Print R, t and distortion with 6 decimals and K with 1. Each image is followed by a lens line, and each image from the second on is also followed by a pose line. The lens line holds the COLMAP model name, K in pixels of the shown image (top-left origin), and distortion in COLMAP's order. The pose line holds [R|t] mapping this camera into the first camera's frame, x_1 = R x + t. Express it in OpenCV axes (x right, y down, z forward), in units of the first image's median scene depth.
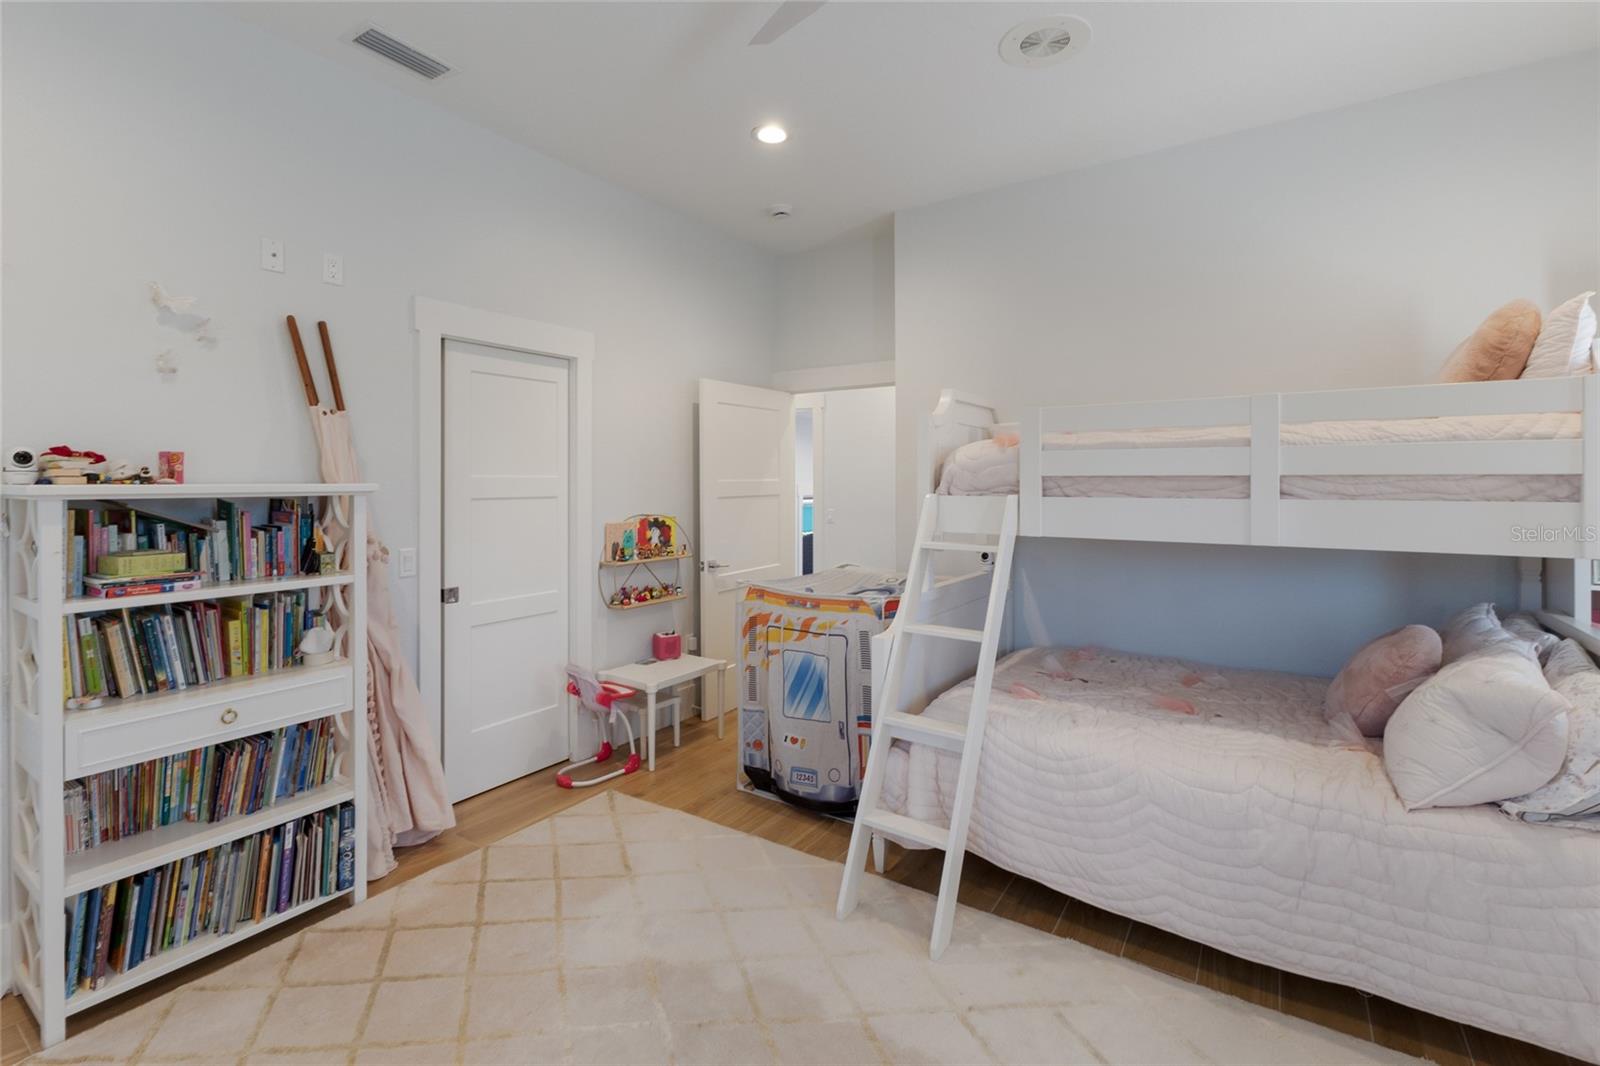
lens RADIAL K [[707.6, 0, 801.6], [0, 707.6, 477.8], [0, 0, 1]] dist [0.010994, -0.004603]
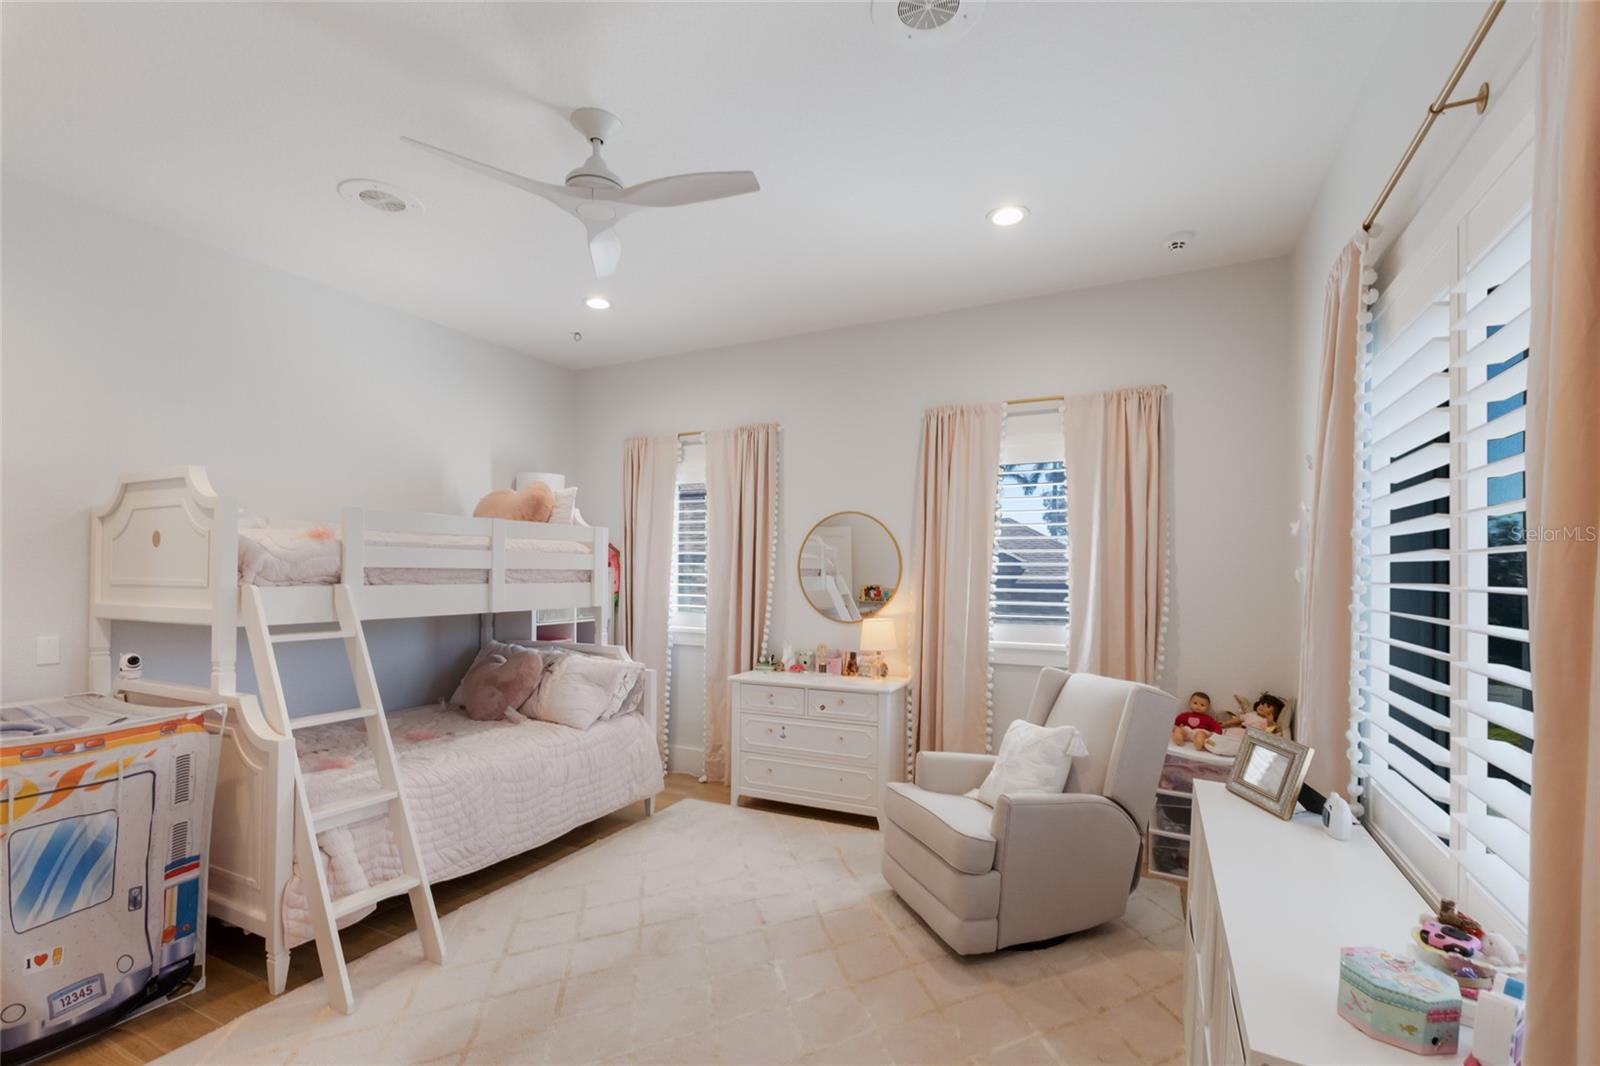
lens RADIAL K [[707.6, 0, 800.8], [0, 707.6, 571.7], [0, 0, 1]] dist [0.010994, -0.004603]
pose [[-0.124370, 0.002295, 0.992233, -0.832556], [-0.012145, 0.999919, -0.003835, 0.000443], [-0.992162, -0.012528, -0.124333, 0.413814]]
